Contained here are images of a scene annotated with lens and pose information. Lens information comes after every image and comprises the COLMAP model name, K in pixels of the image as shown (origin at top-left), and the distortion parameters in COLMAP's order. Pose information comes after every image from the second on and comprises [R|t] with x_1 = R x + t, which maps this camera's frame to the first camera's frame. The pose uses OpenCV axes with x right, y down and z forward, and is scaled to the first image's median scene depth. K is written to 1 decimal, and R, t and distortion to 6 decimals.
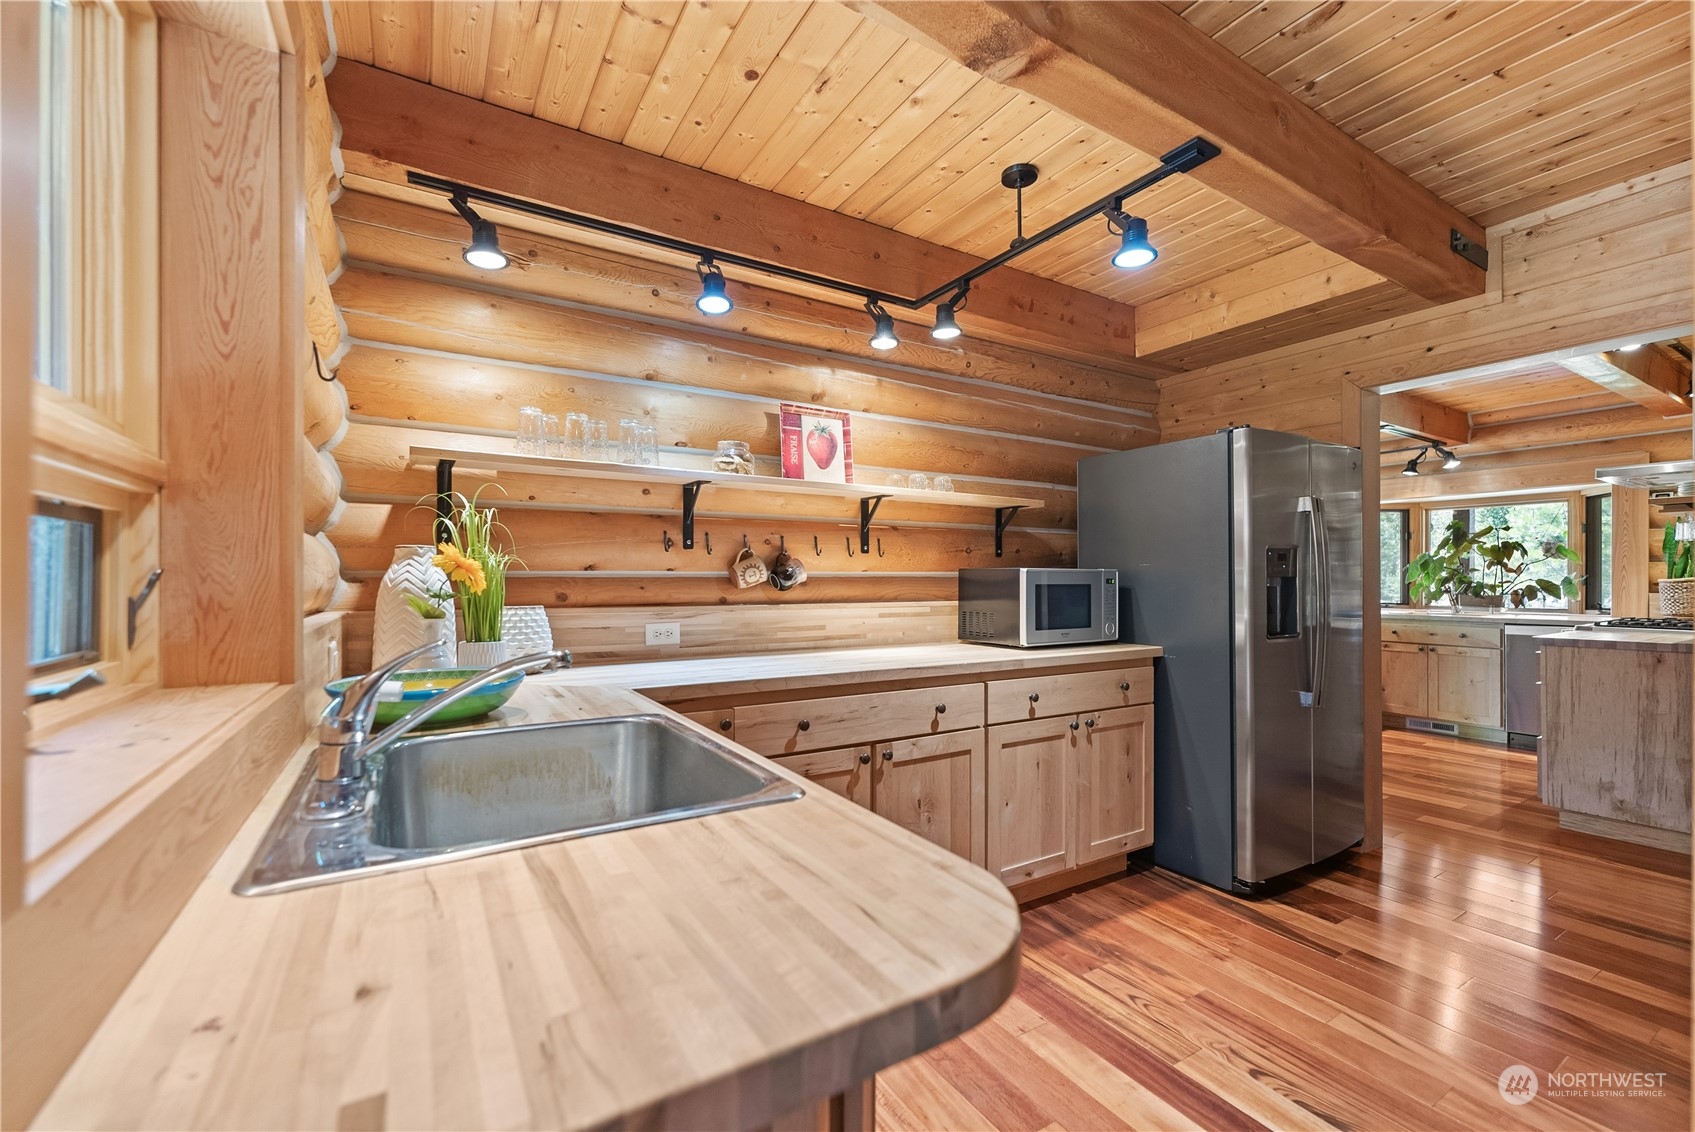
lens RADIAL K [[706.9, 0, 852.5], [0, 706.9, 574.8], [0, 0, 1]] dist [0.004268, 0.000001]
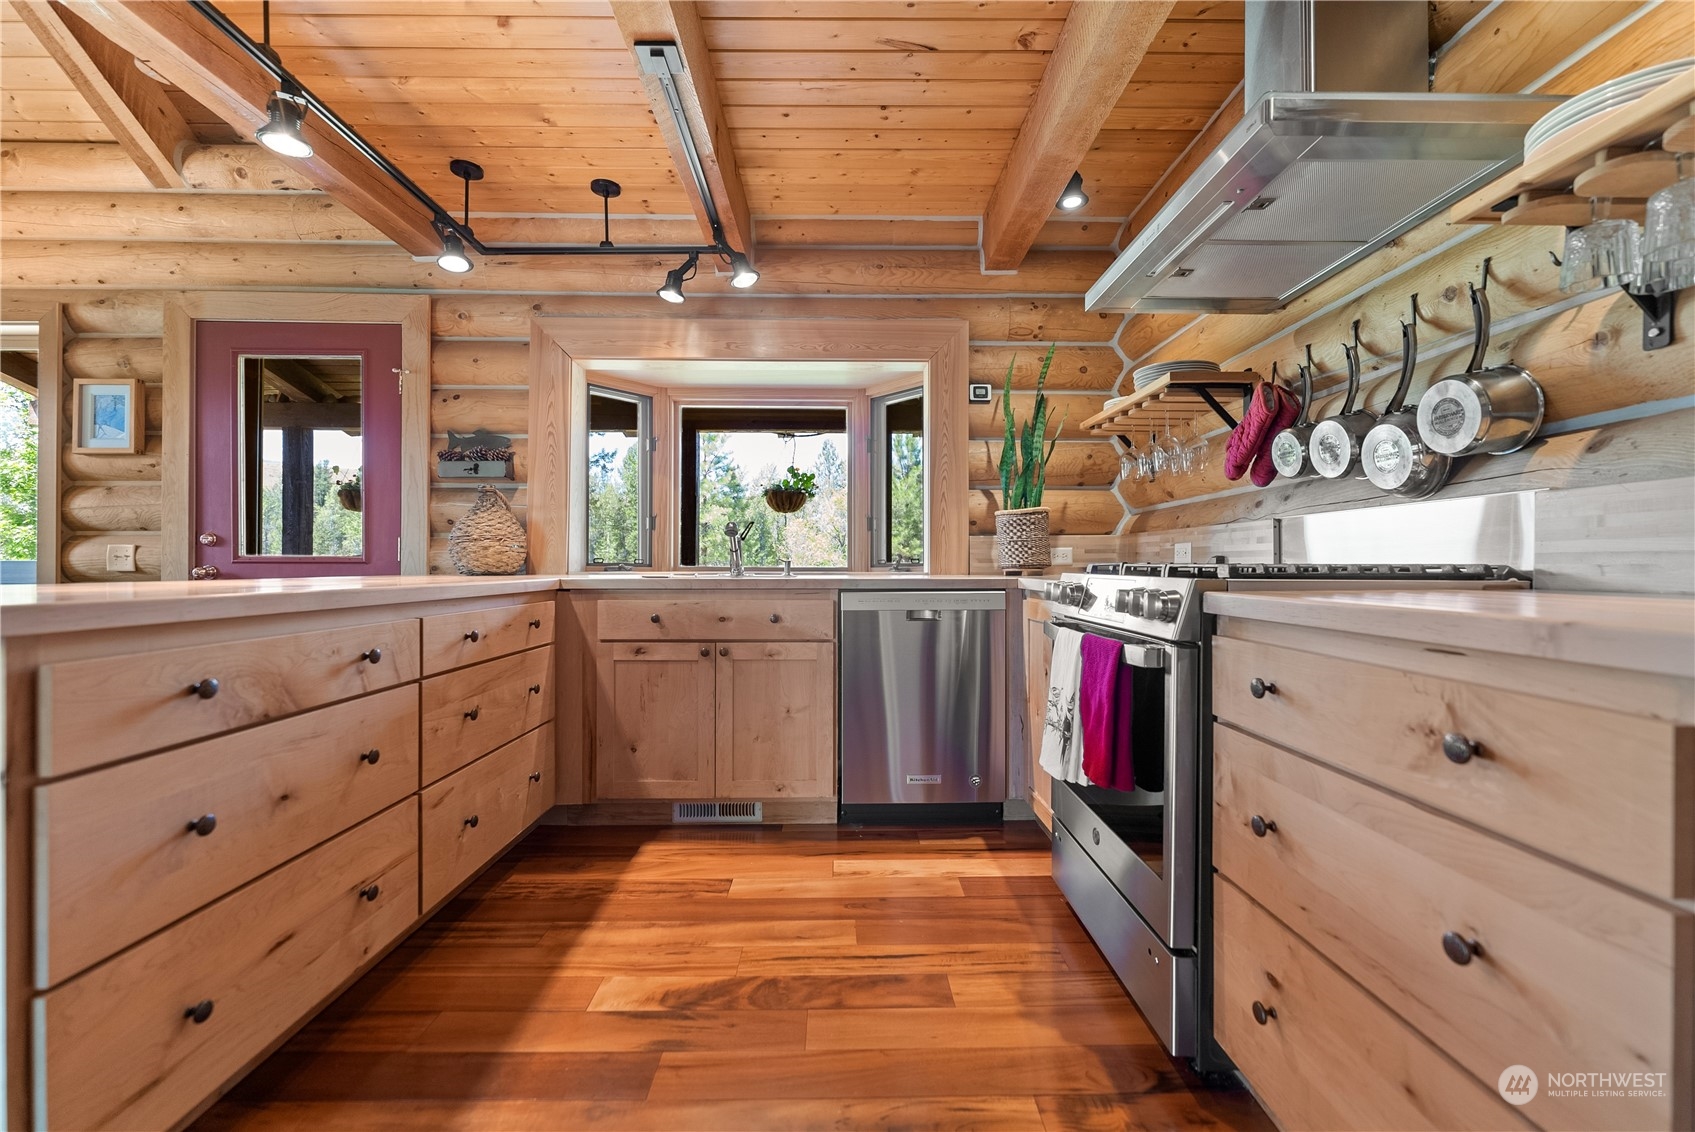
lens RADIAL K [[706.9, 0, 847.1], [0, 706.9, 566.1], [0, 0, 1]] dist [0.004268, 0.000001]
pose [[0.520322, -0.000541, 0.853970, 0.461665], [-0.005540, 0.999977, 0.004009, 0.046598], [-0.853952, -0.006817, 0.520307, 0.687654]]
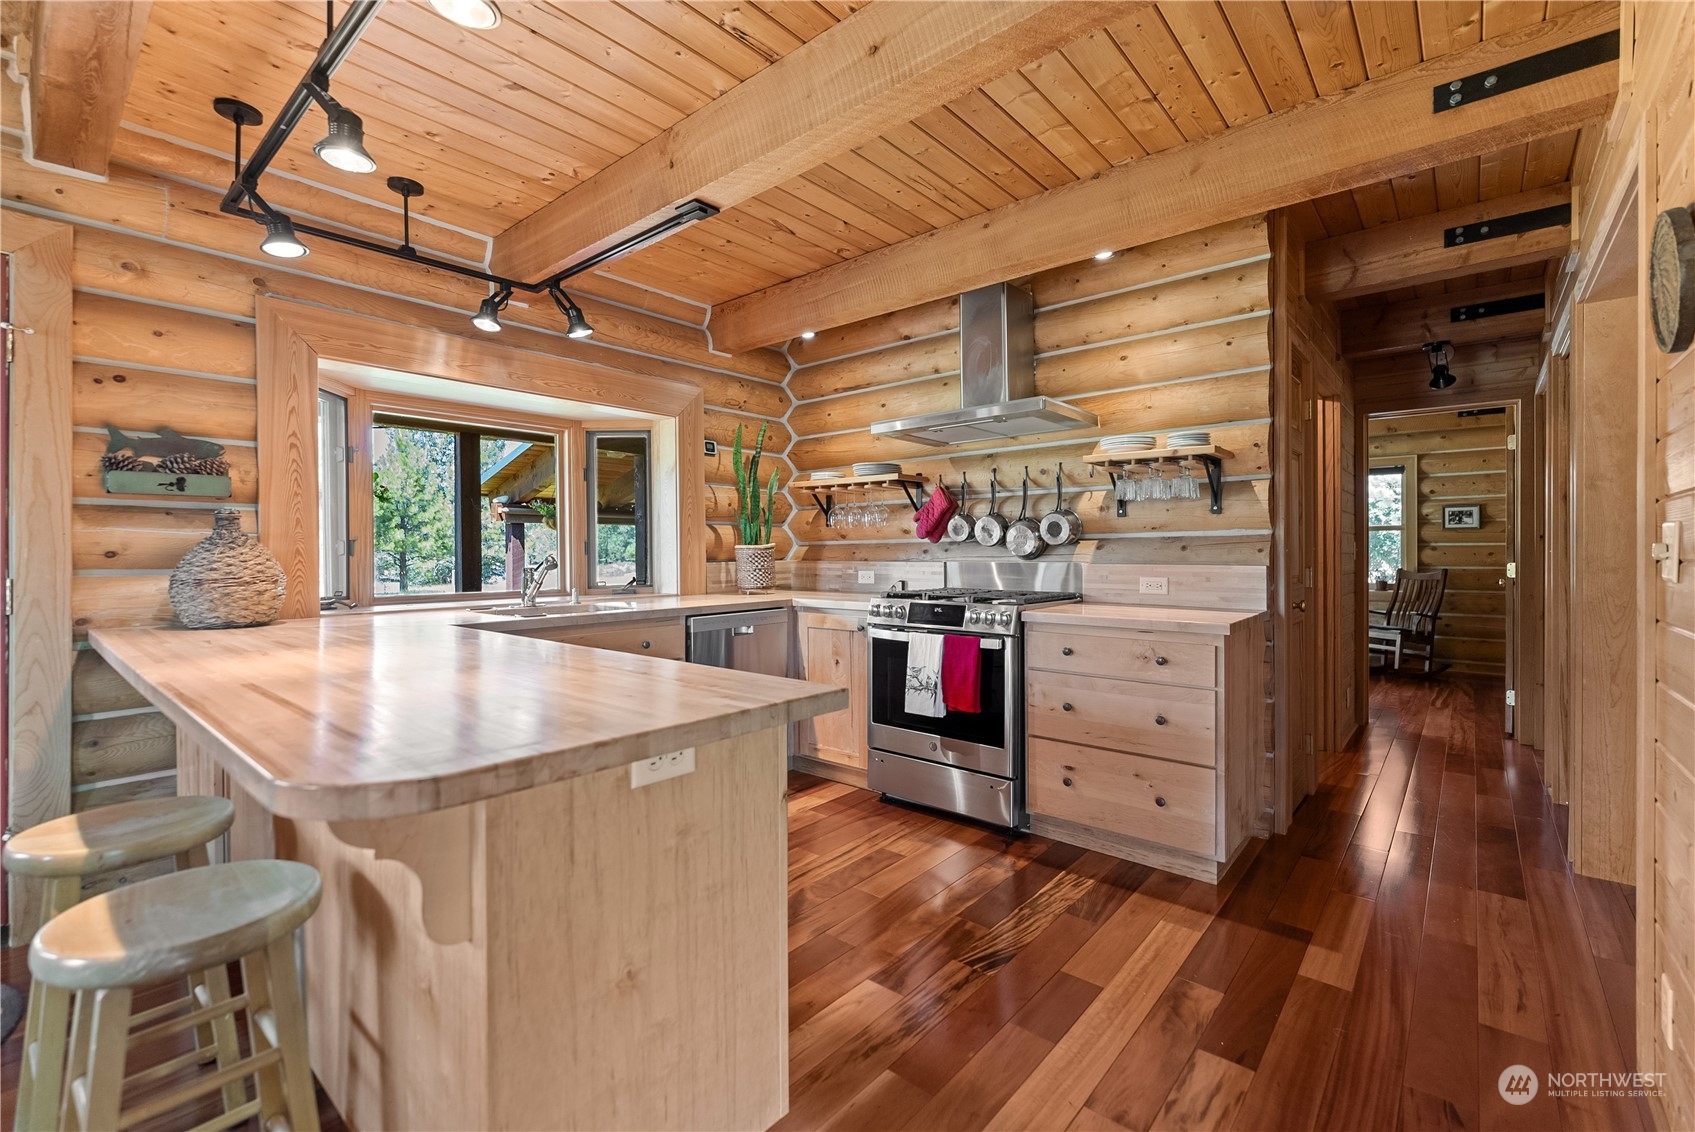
lens RADIAL K [[730.3, 0, 861.7], [0, 730.3, 553.7], [0, 0, 1]] dist [-0.001521, -0.000244]
pose [[-0.306039, -0.002569, 0.952016, 0.251466], [-0.002155, 0.999996, 0.002006, 0.012156], [-0.952017, -0.001437, -0.306043, 0.984110]]
